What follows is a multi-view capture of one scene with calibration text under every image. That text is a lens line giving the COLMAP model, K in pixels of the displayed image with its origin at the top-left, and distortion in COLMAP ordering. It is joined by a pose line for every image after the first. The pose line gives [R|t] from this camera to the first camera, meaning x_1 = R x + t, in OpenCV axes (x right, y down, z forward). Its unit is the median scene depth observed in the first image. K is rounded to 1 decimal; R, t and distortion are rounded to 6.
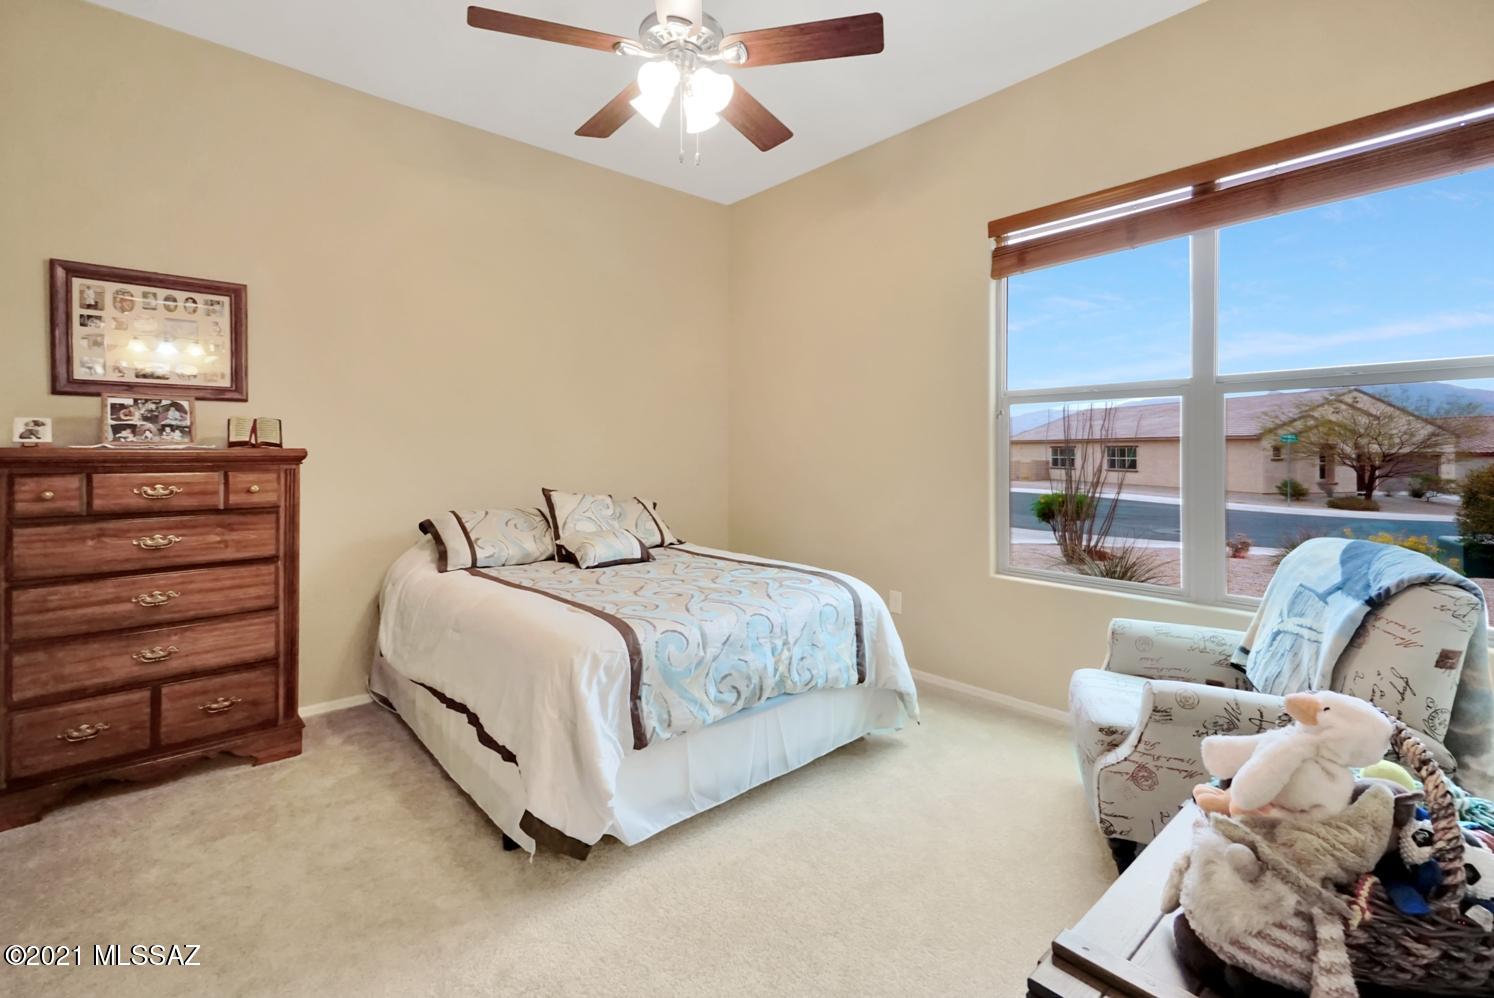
lens RADIAL K [[673.1, 0, 732.0], [0, 673.1, 468.5], [0, 0, 1]] dist [-0.009352, 0.000034]
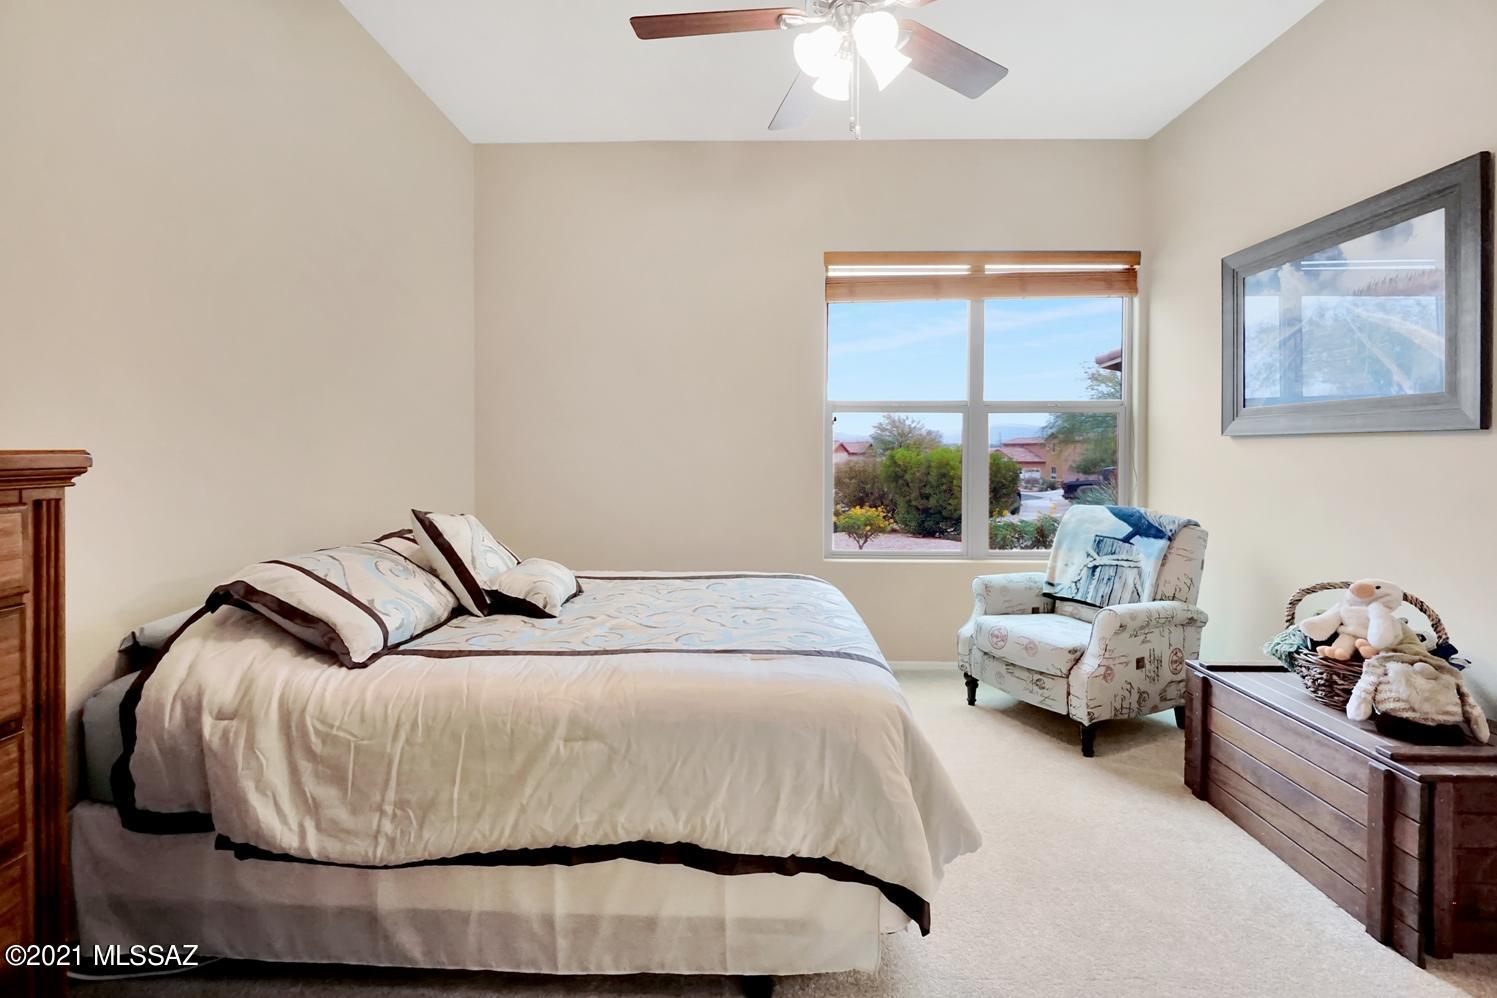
lens RADIAL K [[676.6, 0, 749.9], [0, 676.6, 453.5], [0, 0, 1]] dist [-0.003186, -0.000535]
pose [[0.664102, -0.003792, 0.747632, -0.689729], [0.017568, 0.999790, -0.010534, -0.015951], [-0.747435, 0.020130, 0.664029, 0.399543]]
